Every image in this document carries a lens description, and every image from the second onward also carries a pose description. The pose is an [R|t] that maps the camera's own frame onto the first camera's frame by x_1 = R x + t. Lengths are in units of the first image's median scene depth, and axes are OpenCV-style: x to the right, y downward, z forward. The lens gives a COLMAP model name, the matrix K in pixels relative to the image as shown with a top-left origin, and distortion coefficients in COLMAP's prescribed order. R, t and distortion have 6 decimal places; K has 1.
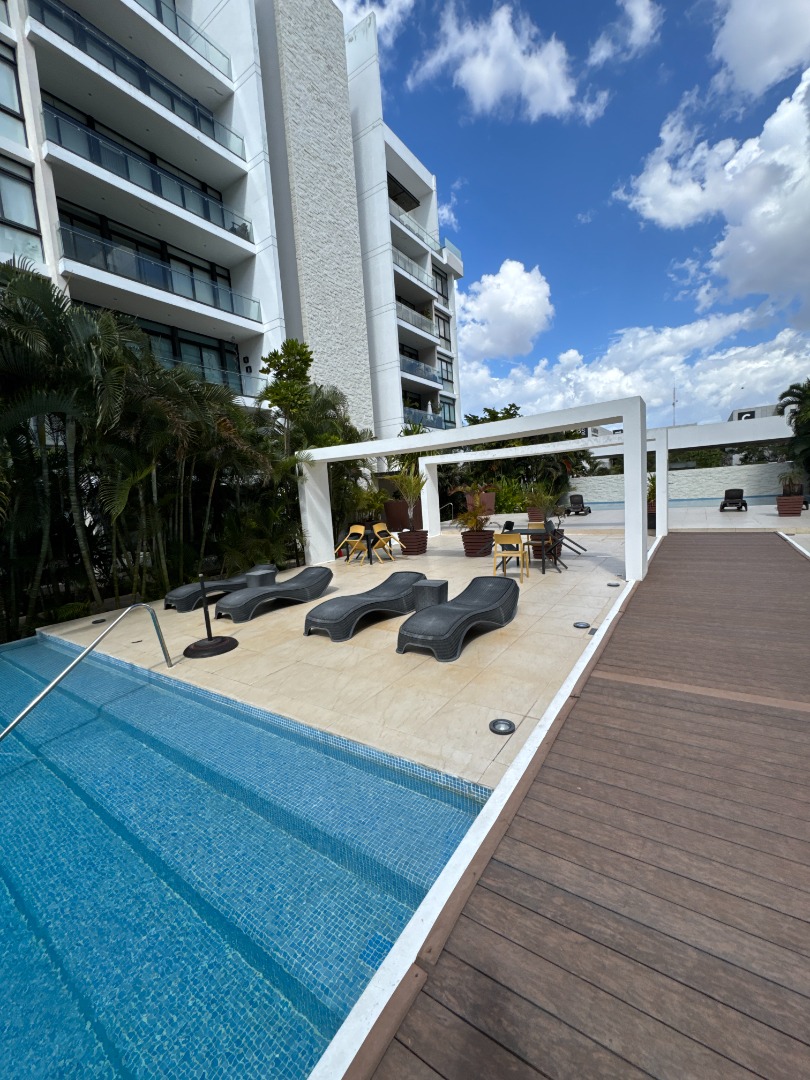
lens RADIAL K [[434.8, 0, 407.1], [0, 434.8, 537.7], [0, 0, 1]] dist [-0.000384, 0.000360]
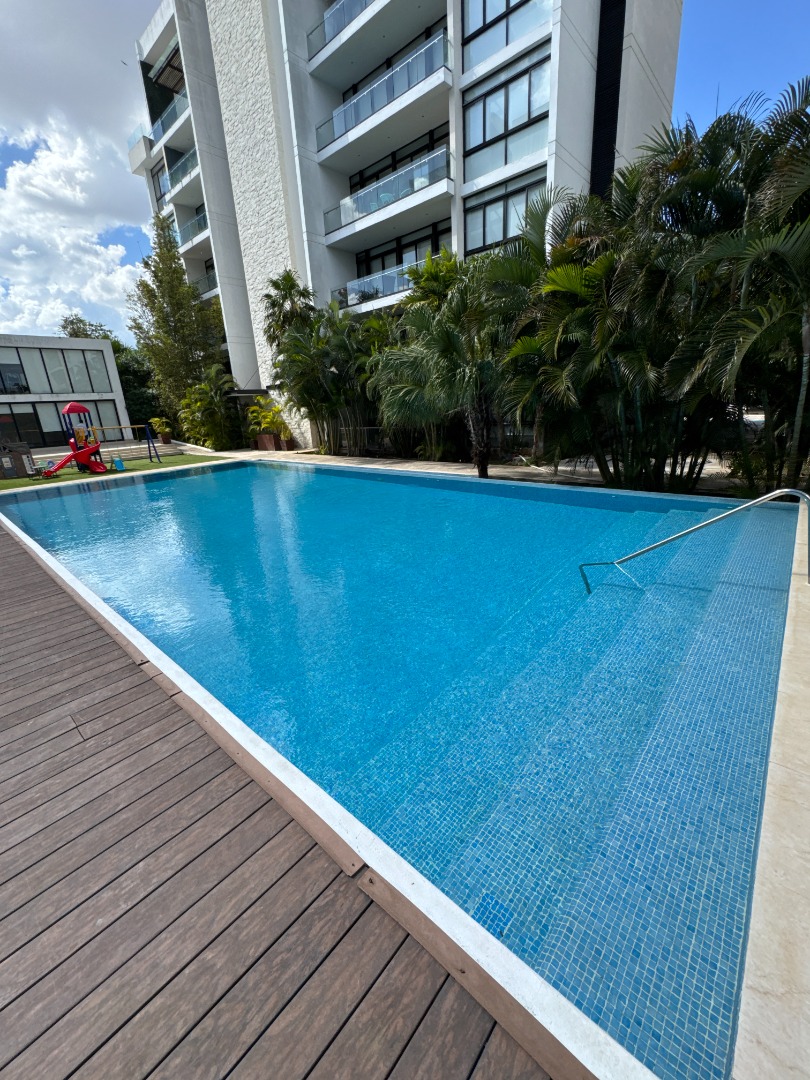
lens RADIAL K [[434.8, 0, 407.1], [0, 434.8, 537.7], [0, 0, 1]] dist [-0.000384, 0.000360]
pose [[-0.119573, 0.355932, -0.926831, 0.643423], [-0.038785, 0.931141, 0.362591, -0.166183], [0.992068, 0.079303, -0.097535, 1.034150]]
